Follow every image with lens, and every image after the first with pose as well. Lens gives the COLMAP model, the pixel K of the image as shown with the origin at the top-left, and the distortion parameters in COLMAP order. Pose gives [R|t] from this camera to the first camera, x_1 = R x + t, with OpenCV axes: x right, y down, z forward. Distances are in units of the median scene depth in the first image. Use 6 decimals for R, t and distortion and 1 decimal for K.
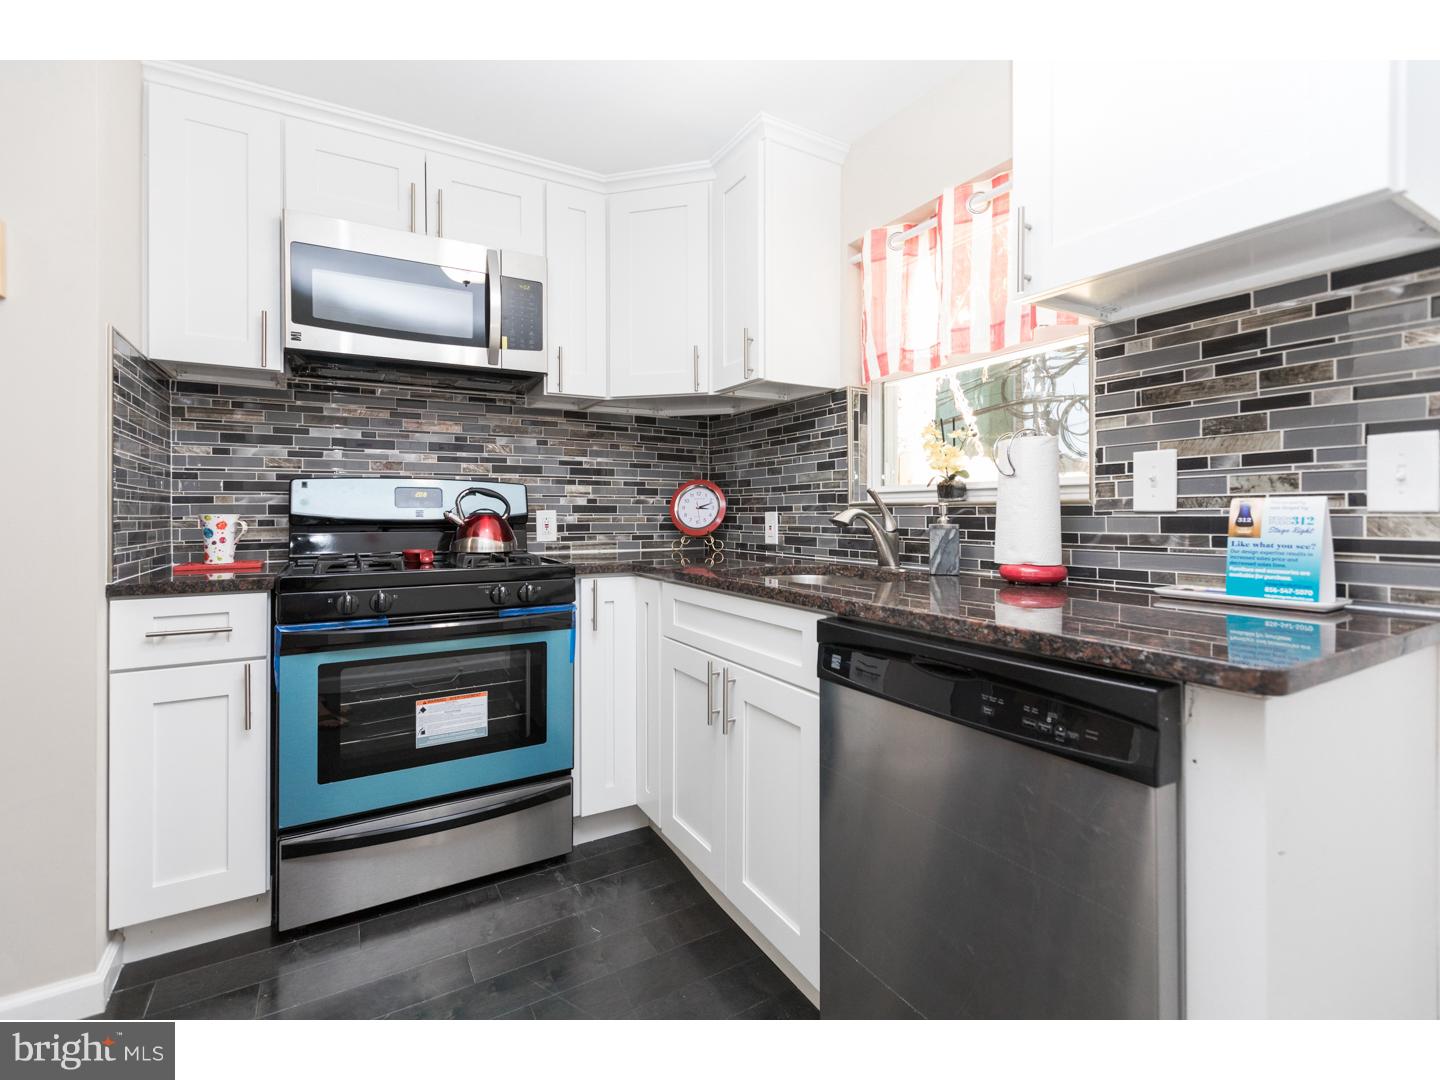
lens RADIAL K [[637.6, 0, 717.3], [0, 637.6, 538.3], [0, 0, 1]] dist [-0.001318, -0.000071]
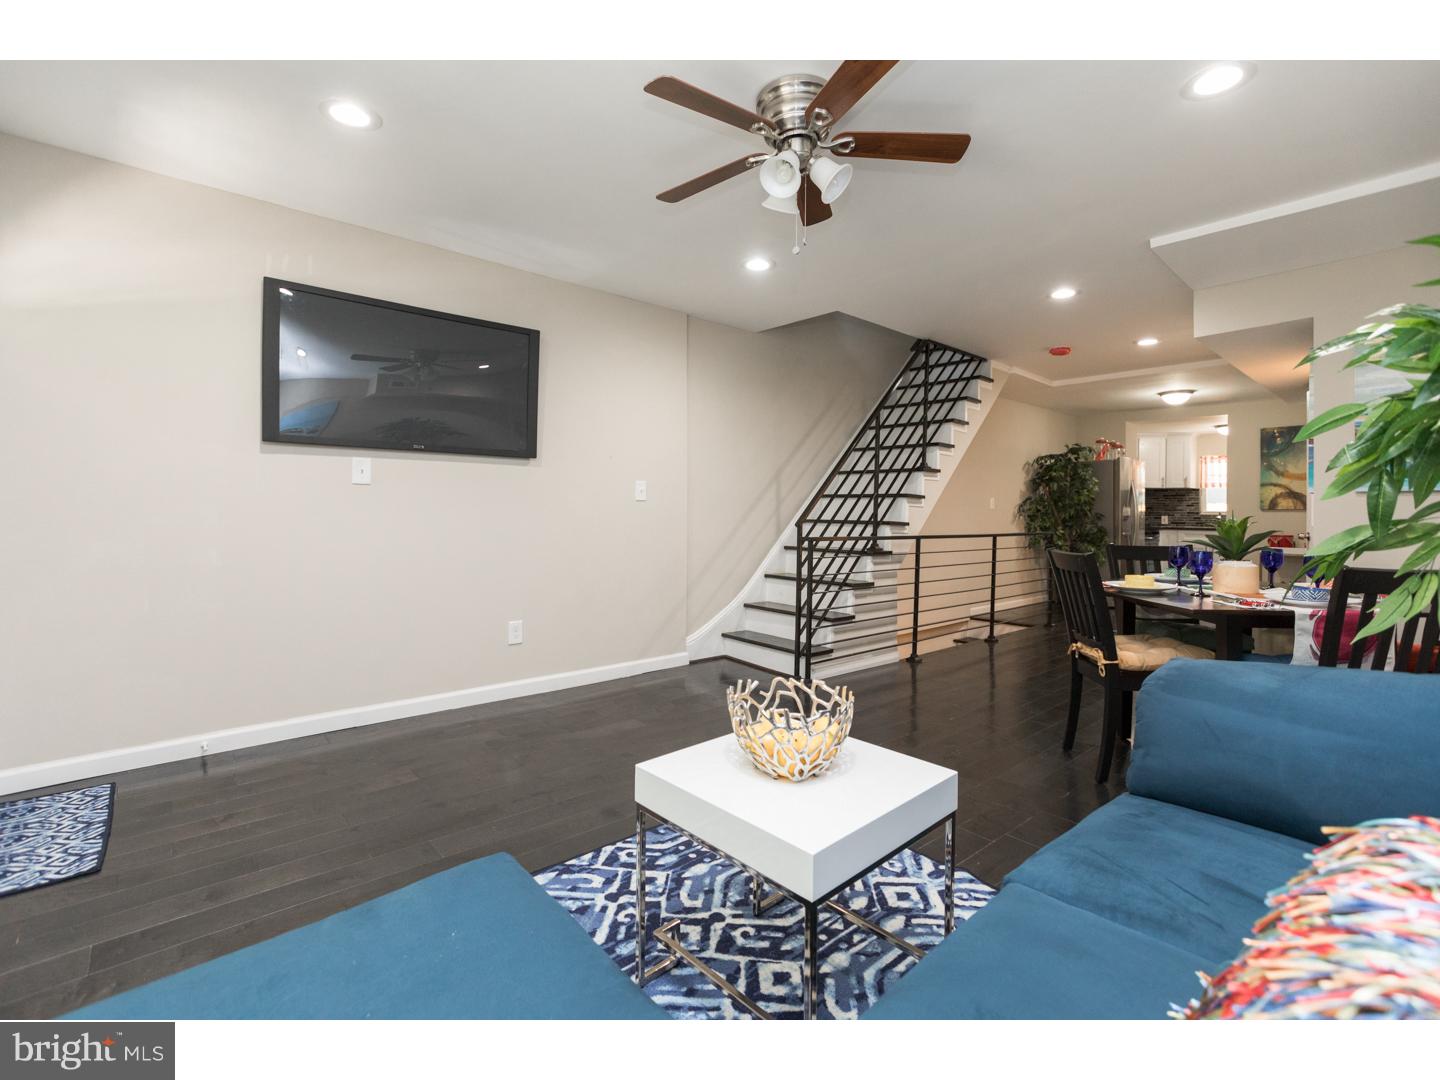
lens RADIAL K [[652.5, 0, 716.1], [0, 652.5, 509.4], [0, 0, 1]] dist [0.001879, 0.000253]
pose [[0.979761, 0.028482, 0.198135, -3.807529], [-0.020933, 0.998977, -0.040091, 0.154987], [-0.199074, 0.035132, 0.979355, -2.671098]]
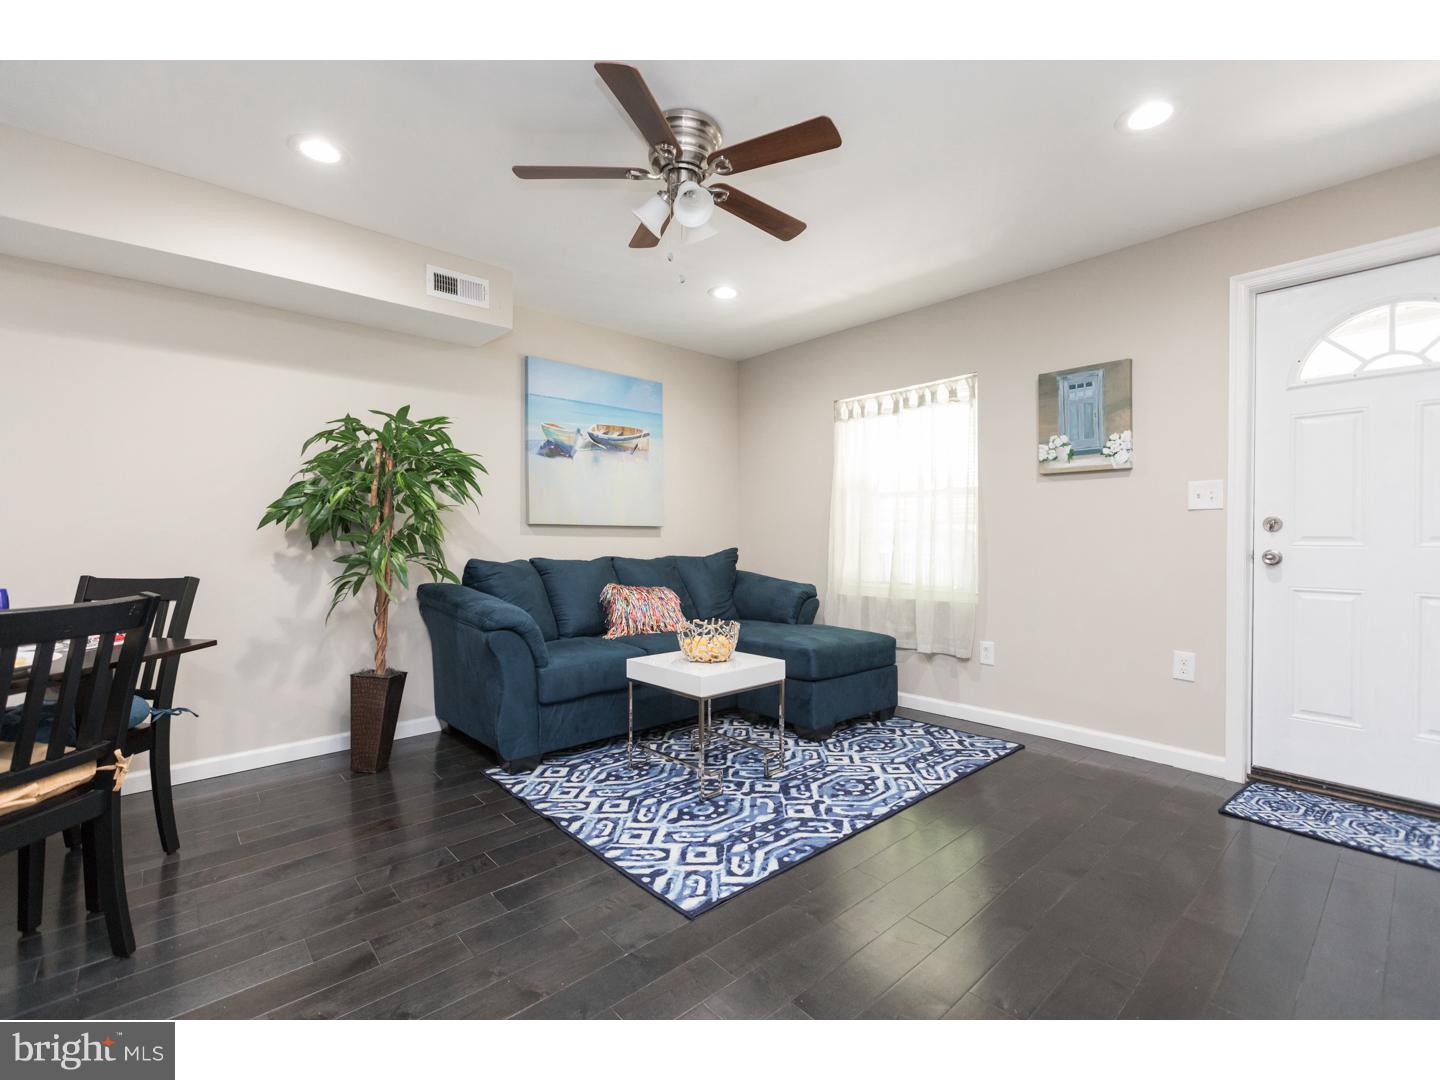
lens RADIAL K [[640.2, 0, 716.3], [0, 640.2, 539.3], [0, 0, 1]] dist [0.000300, -0.000161]
pose [[-0.978226, 0.020972, -0.206479, -3.349789], [0.011474, 0.998825, 0.047090, 0.080493], [0.207224, 0.043696, -0.977317, -0.766016]]
